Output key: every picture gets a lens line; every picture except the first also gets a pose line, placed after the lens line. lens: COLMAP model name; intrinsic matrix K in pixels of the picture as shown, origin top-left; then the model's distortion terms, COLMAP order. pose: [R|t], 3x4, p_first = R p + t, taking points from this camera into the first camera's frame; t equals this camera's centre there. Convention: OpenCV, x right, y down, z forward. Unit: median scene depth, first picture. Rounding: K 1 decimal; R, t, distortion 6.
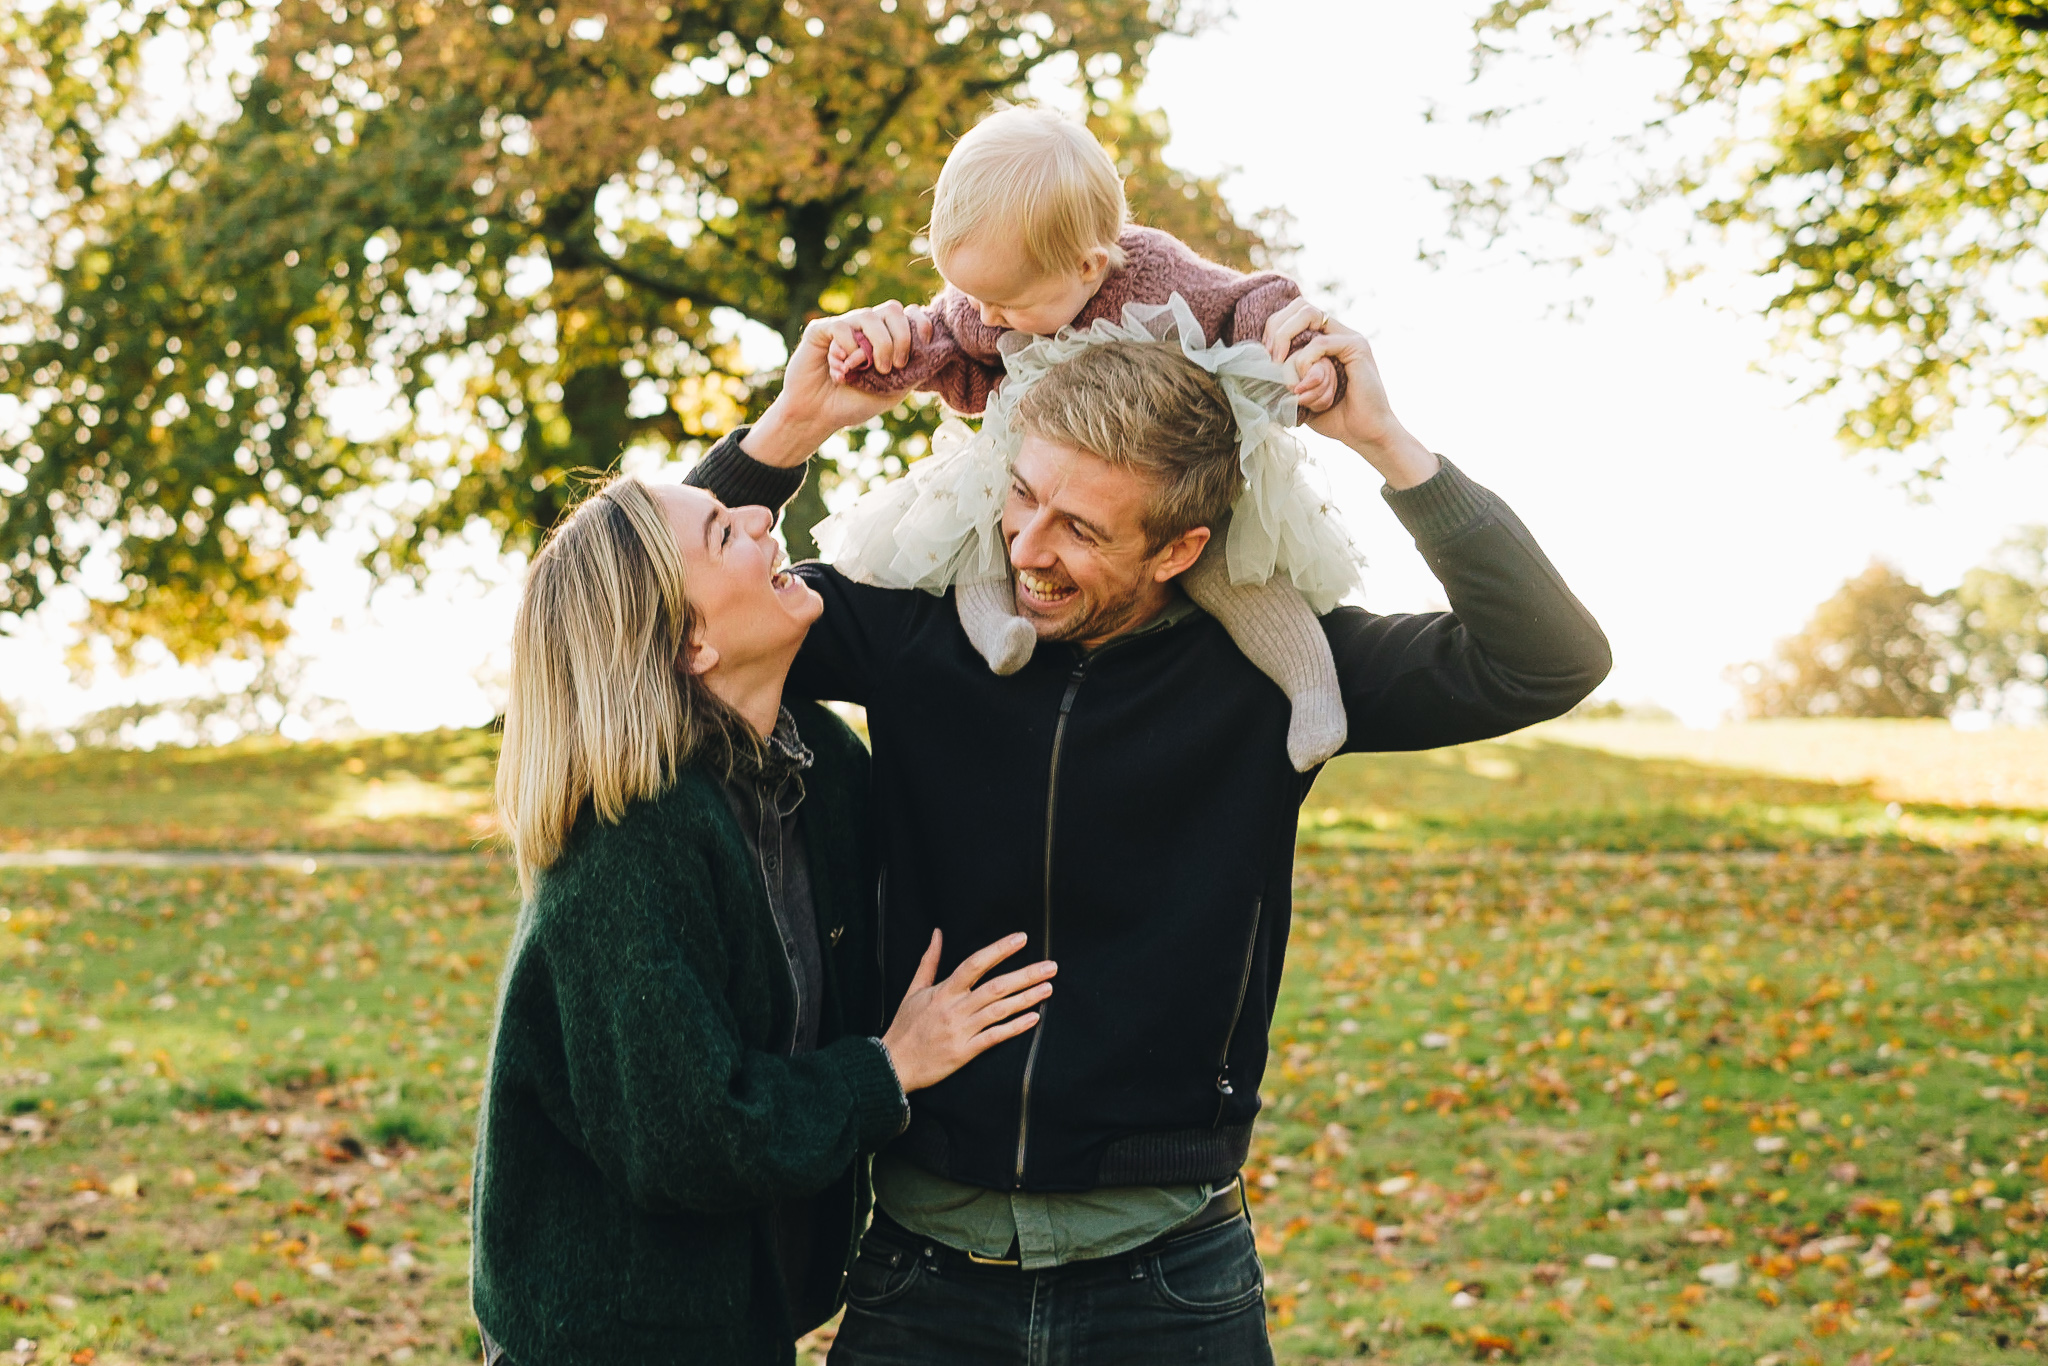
lens RADIAL K [[2631.4, 0, 1114.2], [0, 2631.4, 683.2], [0, 0, 1]] dist [-0.004837, -0.013427]
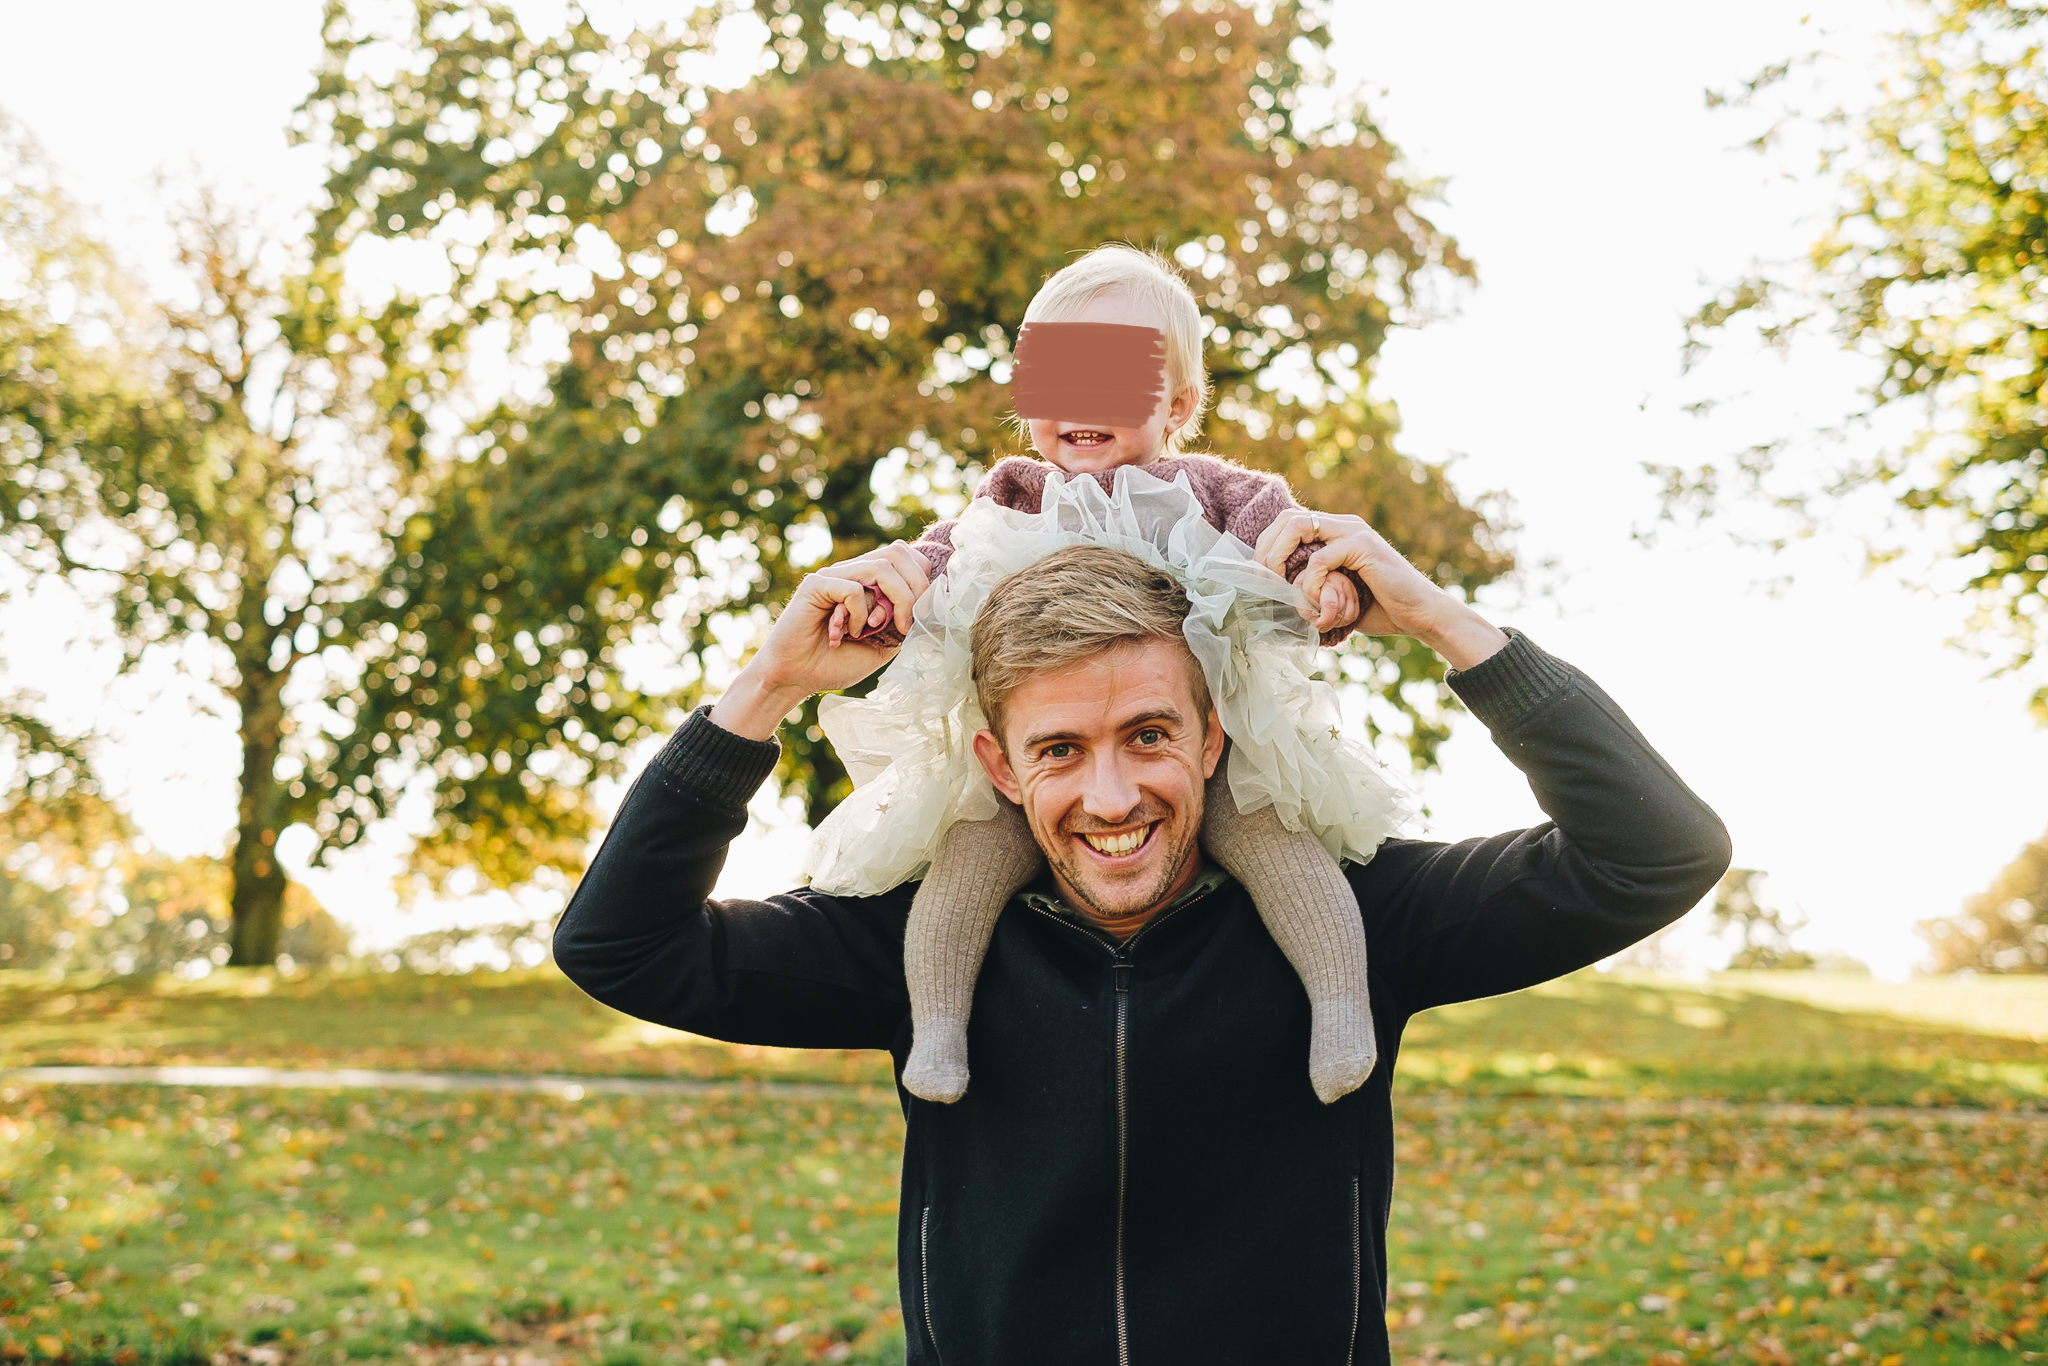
lens RADIAL K [[4137.9, 0, 1021.6], [0, 4137.9, 682.9], [0, 0, 1]] dist [0.057675, 0.268337]
pose [[0.998038, 0.014065, -0.061009, -0.028142], [-0.019877, 0.995209, -0.095727, 0.062767], [0.059370, 0.096752, 0.993536, -0.676185]]
